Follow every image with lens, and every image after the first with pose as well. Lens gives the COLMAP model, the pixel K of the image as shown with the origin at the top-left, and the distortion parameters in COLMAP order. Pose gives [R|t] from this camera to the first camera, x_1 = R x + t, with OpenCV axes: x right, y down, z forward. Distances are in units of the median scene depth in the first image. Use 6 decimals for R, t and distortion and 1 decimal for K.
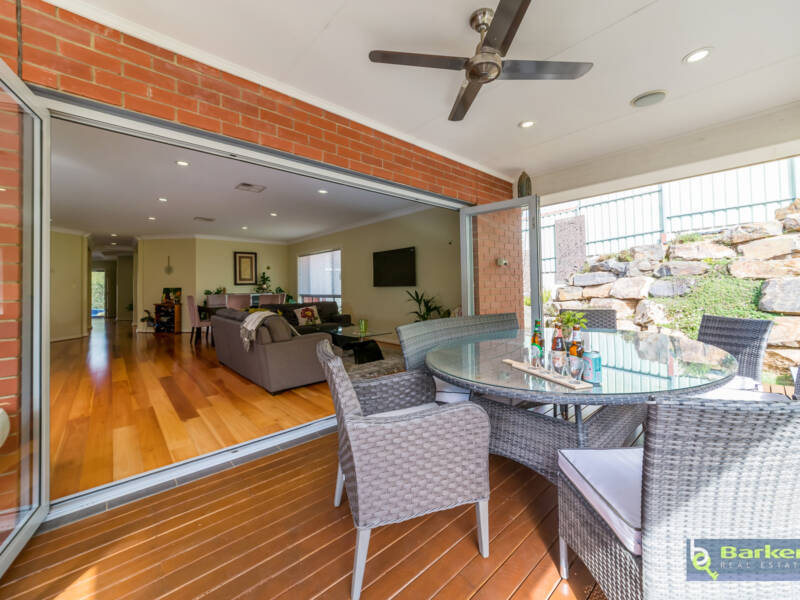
lens RADIAL K [[309.9, 0, 403.8], [0, 309.9, 287.4], [0, 0, 1]] dist [0.007181, -0.000072]
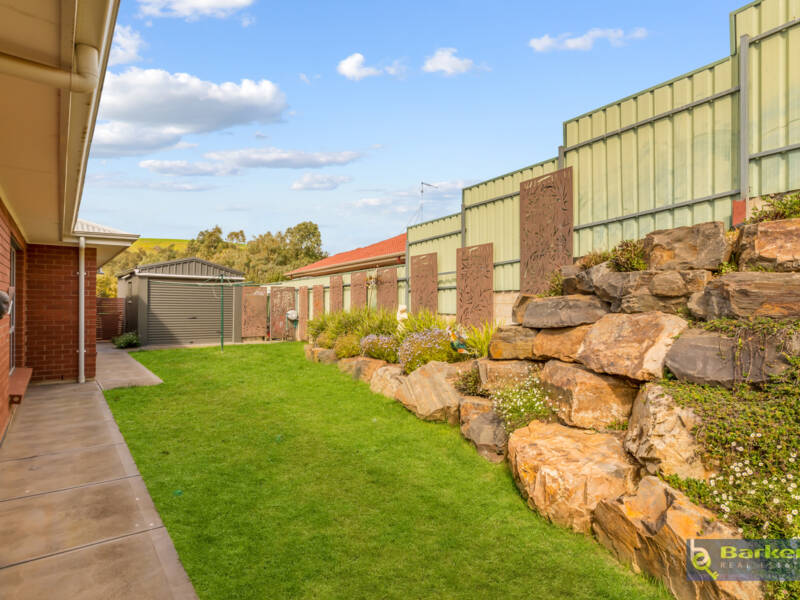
lens RADIAL K [[408.8, 0, 396.3], [0, 408.8, 306.3], [0, 0, 1]] dist [0.014379, 0.000293]
pose [[0.997291, 0.017097, -0.071549, 0.649361], [-0.015965, 0.999739, 0.016364, -0.060021], [0.071810, -0.015178, 0.997303, 0.657630]]
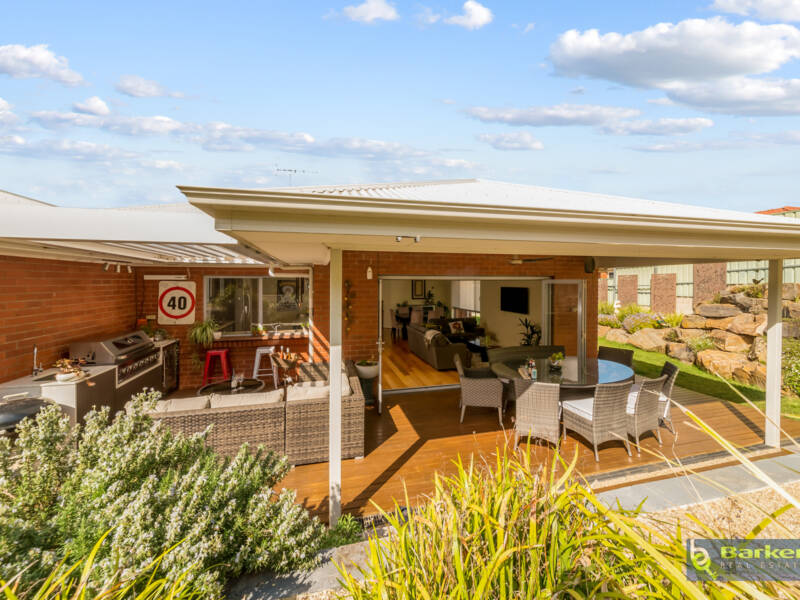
lens RADIAL K [[309.9, 0, 407.4], [0, 309.9, 285.5], [0, 0, 1]] dist [0.007181, -0.000072]
pose [[0.894784, 0.023022, -0.445906, 0.199526], [-0.015008, 0.999656, 0.021496, -0.179814], [0.446248, -0.012542, 0.894822, -0.637890]]
